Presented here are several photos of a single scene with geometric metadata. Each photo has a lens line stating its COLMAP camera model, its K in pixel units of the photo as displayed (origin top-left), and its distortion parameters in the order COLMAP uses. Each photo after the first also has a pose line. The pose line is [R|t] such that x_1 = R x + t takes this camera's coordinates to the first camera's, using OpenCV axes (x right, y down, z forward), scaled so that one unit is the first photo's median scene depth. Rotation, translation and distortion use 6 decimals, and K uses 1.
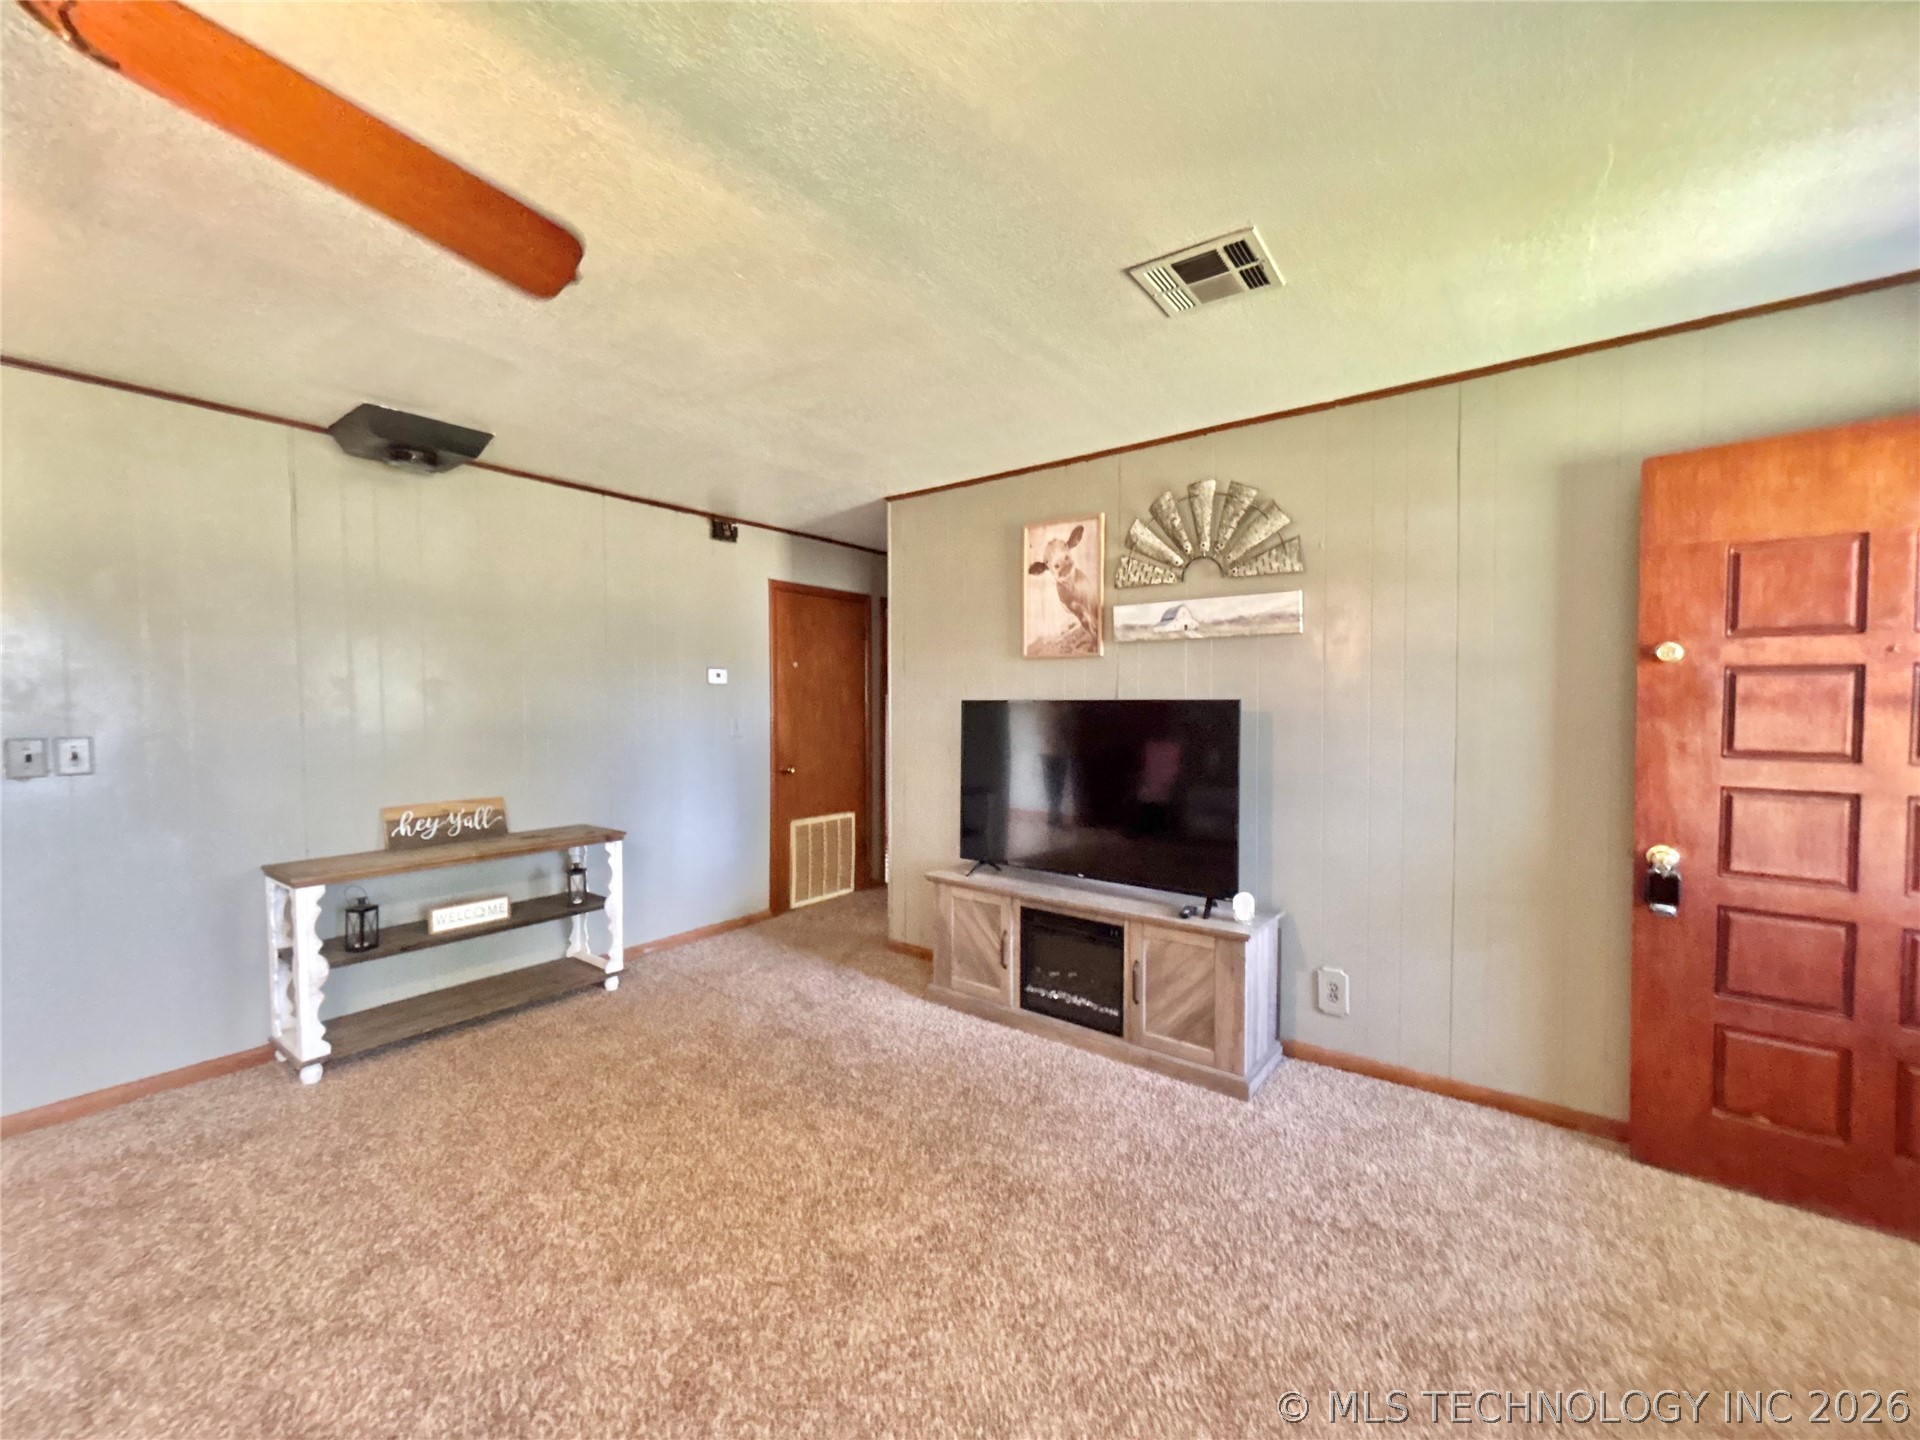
lens RADIAL K [[783.8, 0, 953.8], [0, 783.8, 717.8], [0, 0, 1]] dist [-0.026245, -0.000126]
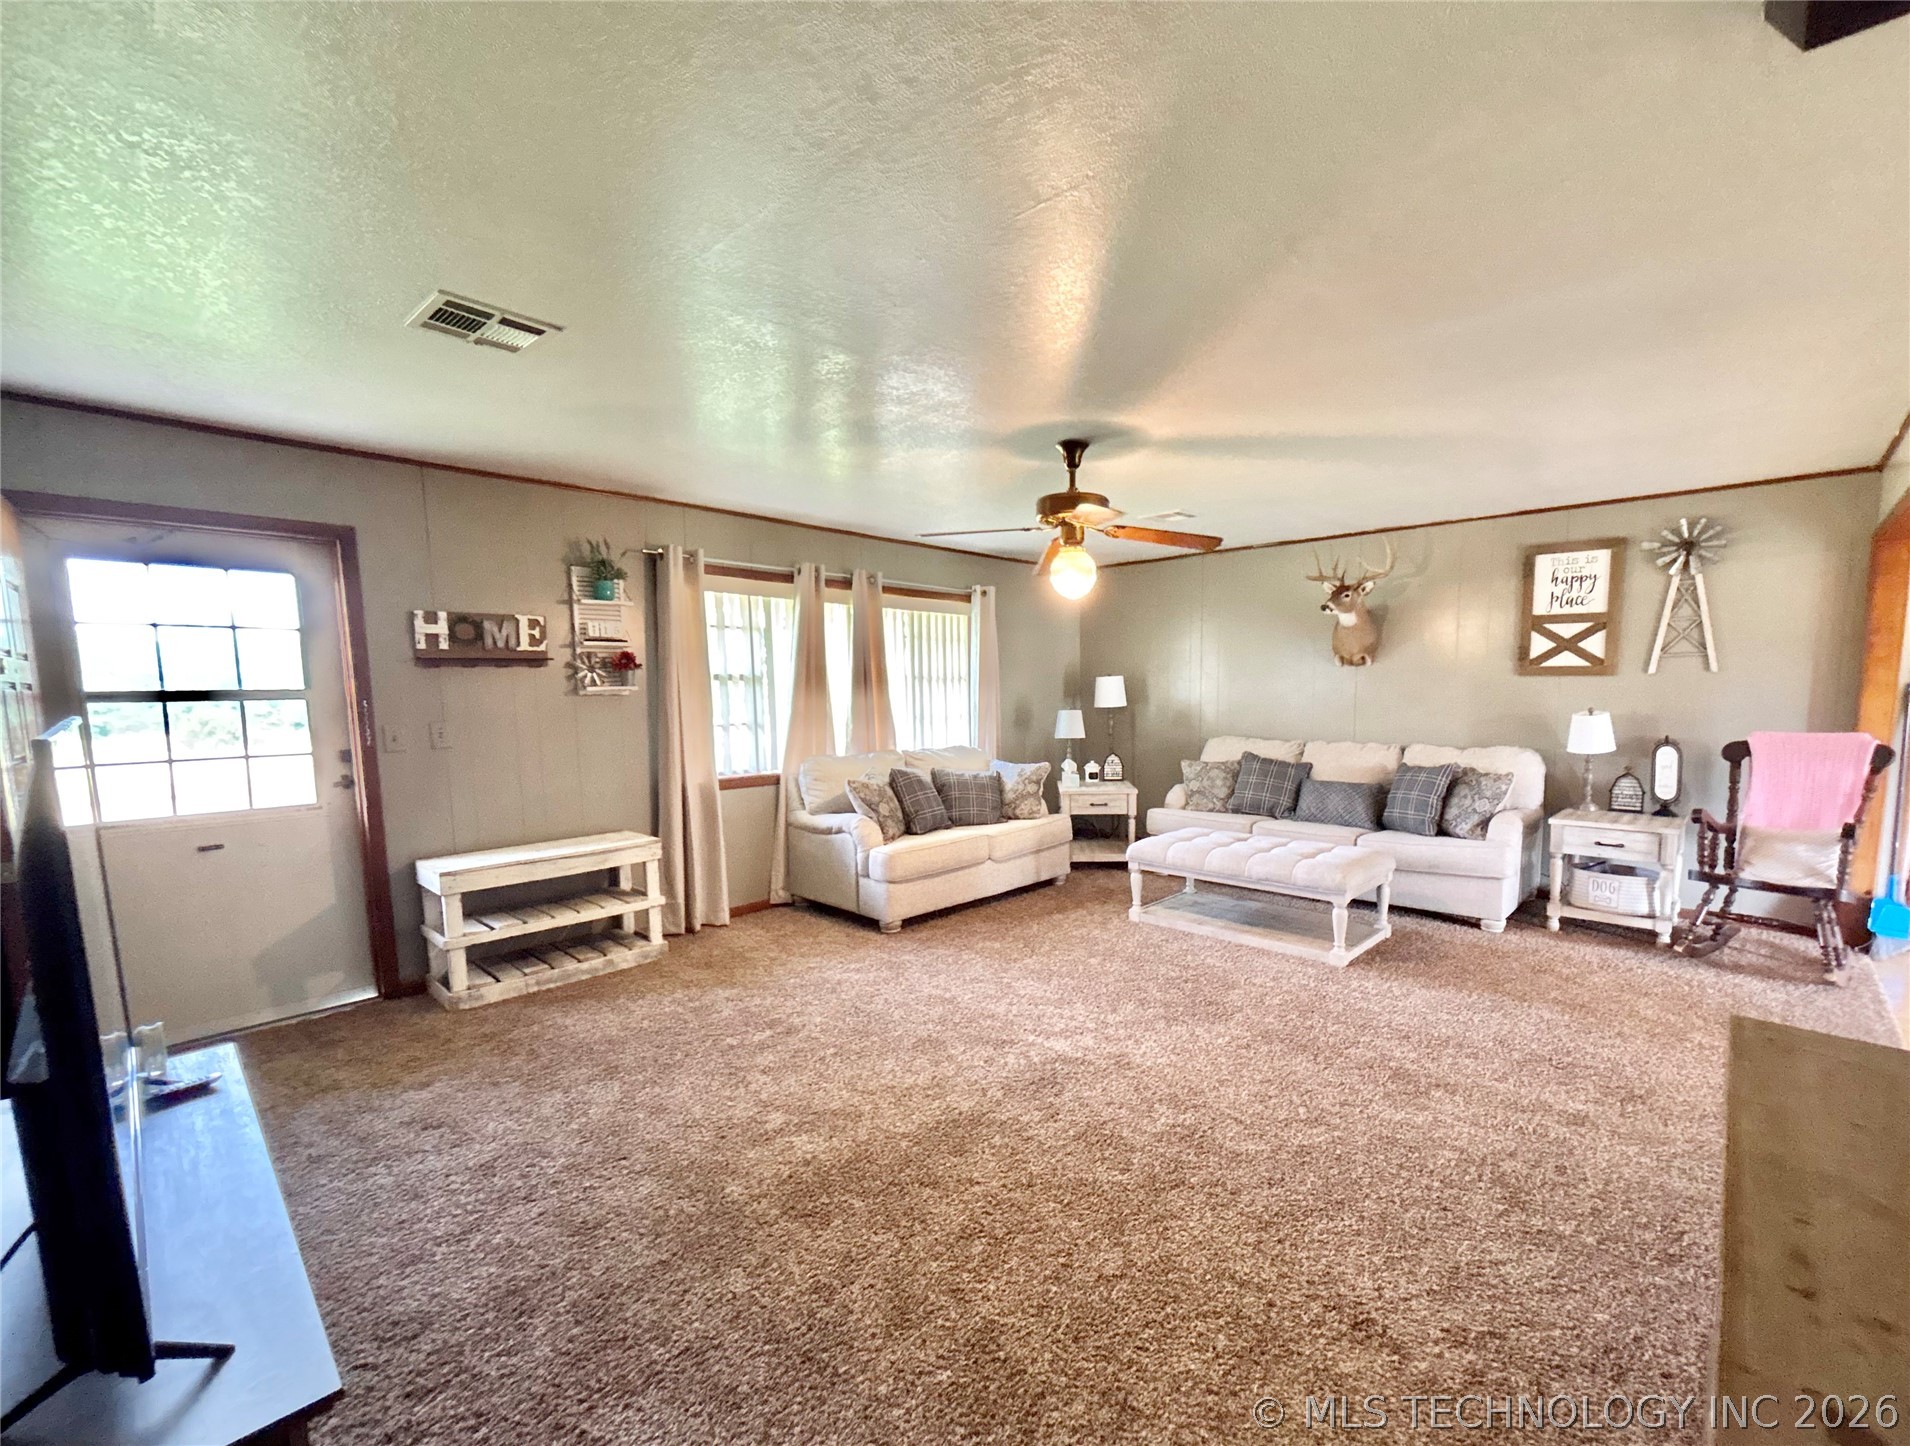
lens RADIAL K [[814.9, 0, 1030.6], [0, 814.9, 769.1], [0, 0, 1]] dist [0.018252, -0.000123]
pose [[-0.999198, 0.009129, 0.038986, -0.314472], [0.013833, 0.992414, 0.122159, -0.047620], [-0.037575, 0.122600, -0.991745, 1.395480]]
